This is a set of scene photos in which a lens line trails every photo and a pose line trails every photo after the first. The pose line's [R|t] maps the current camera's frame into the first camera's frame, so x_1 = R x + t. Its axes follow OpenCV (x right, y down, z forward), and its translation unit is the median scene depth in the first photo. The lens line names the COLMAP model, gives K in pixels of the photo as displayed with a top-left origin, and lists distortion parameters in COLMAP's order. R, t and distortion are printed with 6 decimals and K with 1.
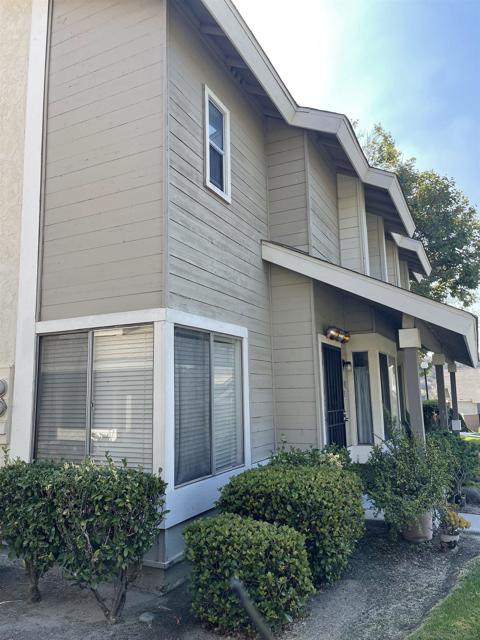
lens RADIAL K [[471.0, 0, 227.1], [0, 471.0, 321.2], [0, 0, 1]] dist [0.028780, -0.002234]
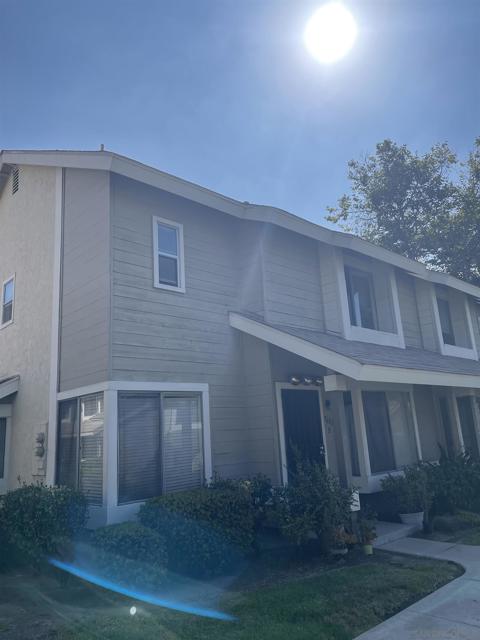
lens RADIAL K [[468.7, 0, 236.7], [0, 468.7, 317.8], [0, 0, 1]] dist [0.054396, -0.069954]
pose [[0.938662, -0.115433, -0.324945, 0.633122], [0.089413, 0.991553, -0.093953, -0.041959], [0.333046, 0.059136, 0.941054, -0.235235]]
